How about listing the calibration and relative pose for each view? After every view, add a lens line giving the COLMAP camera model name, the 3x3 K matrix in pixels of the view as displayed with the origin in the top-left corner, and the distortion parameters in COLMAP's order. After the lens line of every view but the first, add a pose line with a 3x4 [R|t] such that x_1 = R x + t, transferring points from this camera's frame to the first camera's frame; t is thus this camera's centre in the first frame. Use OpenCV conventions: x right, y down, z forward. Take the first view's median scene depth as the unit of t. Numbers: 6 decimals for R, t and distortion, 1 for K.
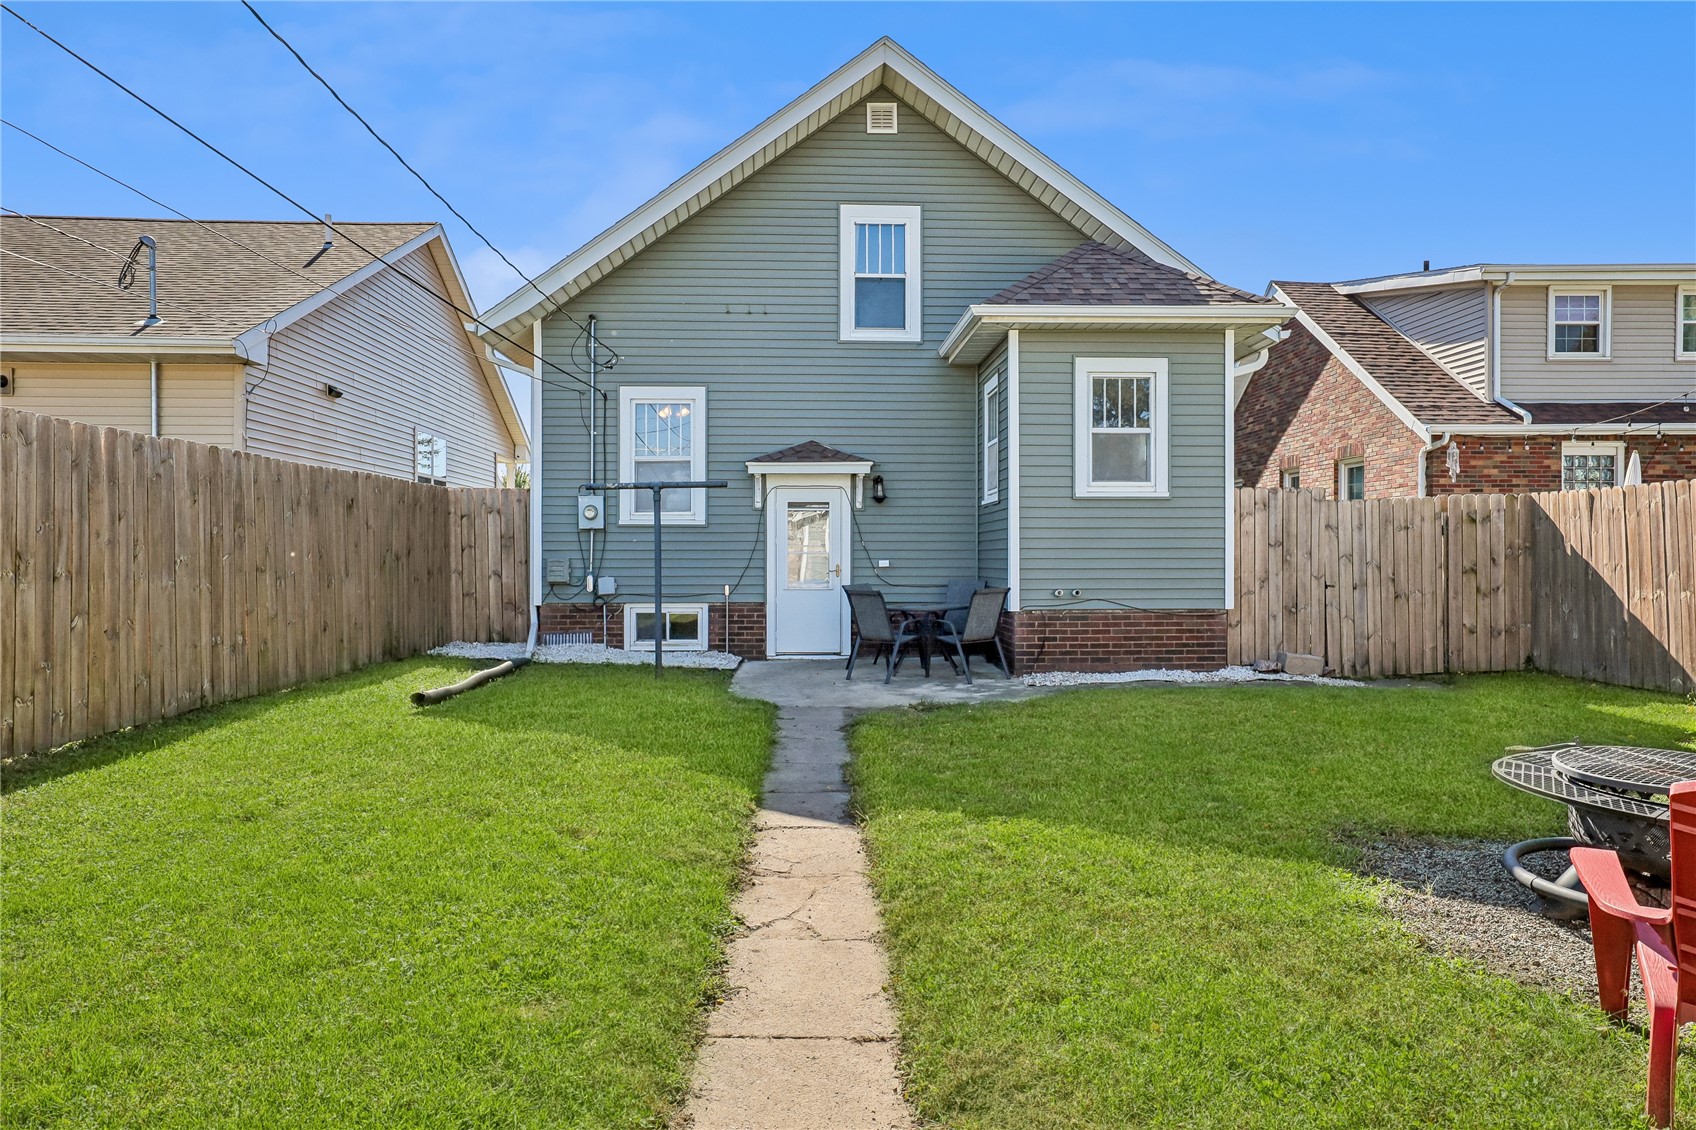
lens RADIAL K [[1069.1, 0, 851.7], [0, 1069.1, 558.9], [0, 0, 1]] dist [0.005838, 0.004083]
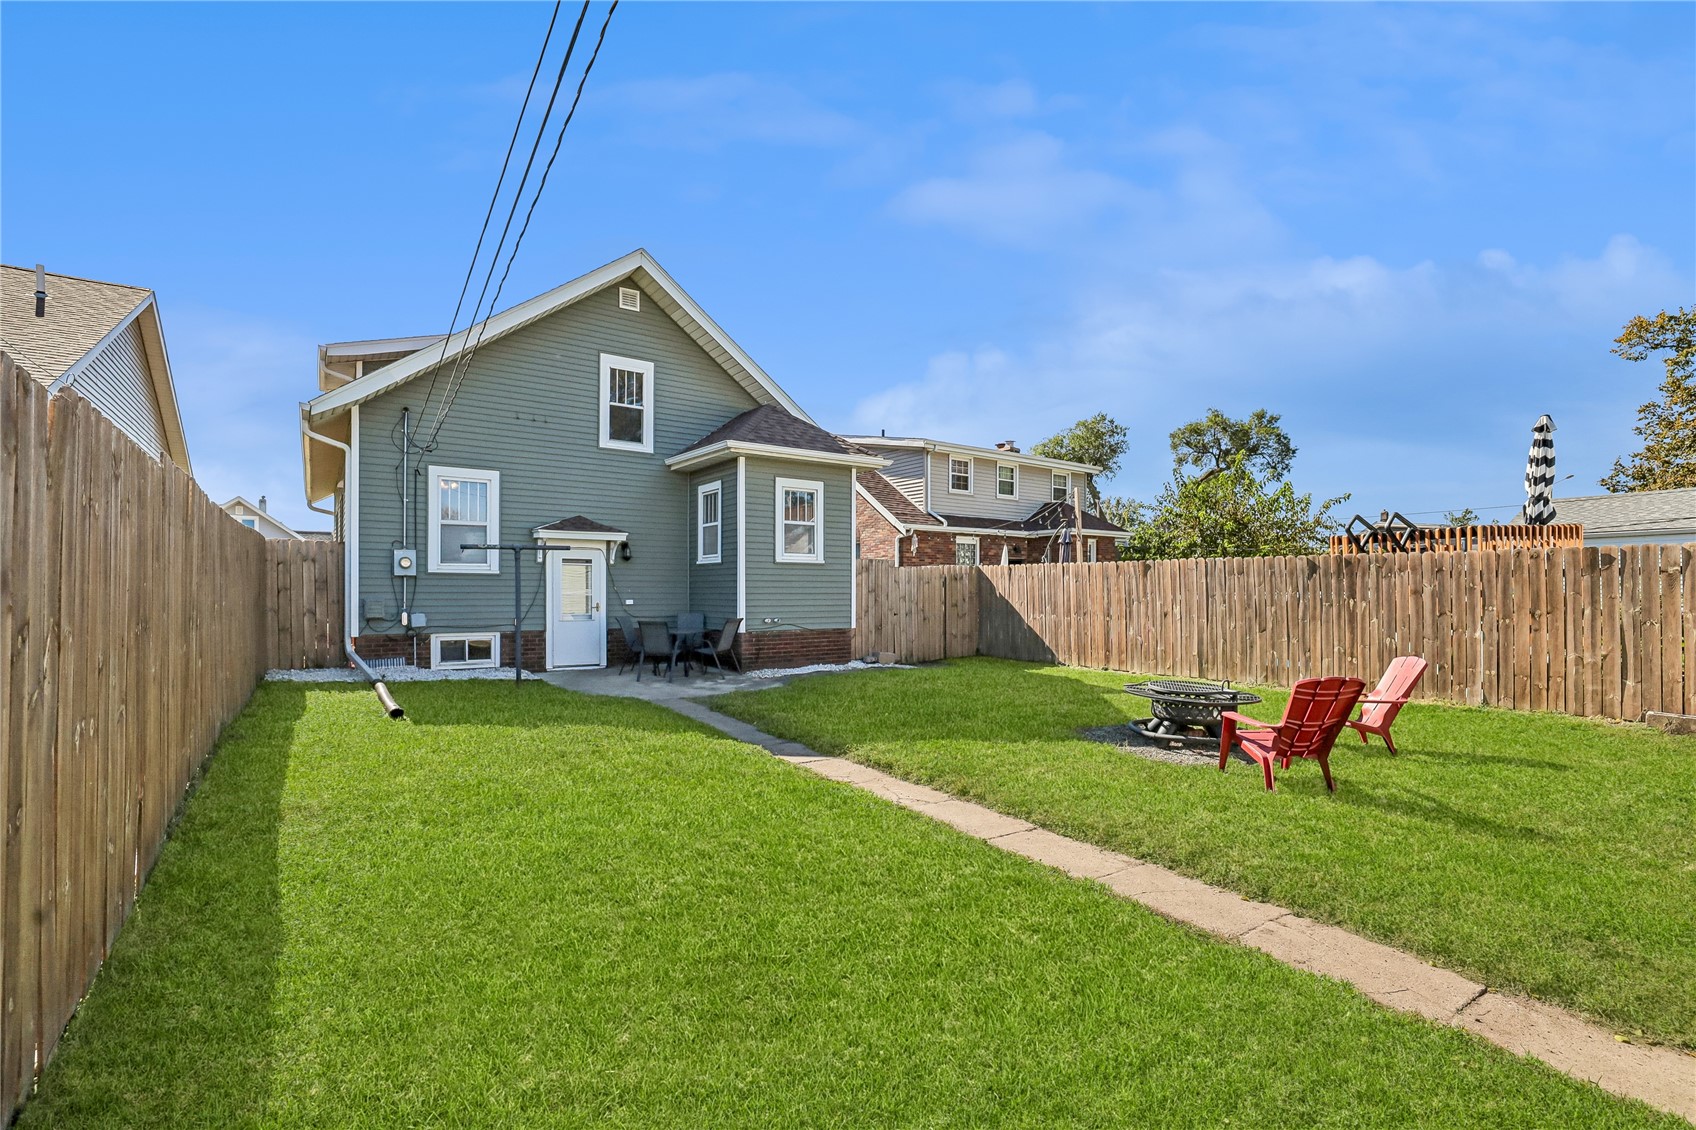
lens RADIAL K [[735.6, 0, 856.8], [0, 735.6, 589.8], [0, 0, 1]] dist [-0.013145, 0.000432]
pose [[0.846008, 0.005212, 0.533145, -0.250521], [-0.003051, 0.999983, -0.004934, -0.008625], [-0.533162, 0.002548, 0.846010, -0.020120]]
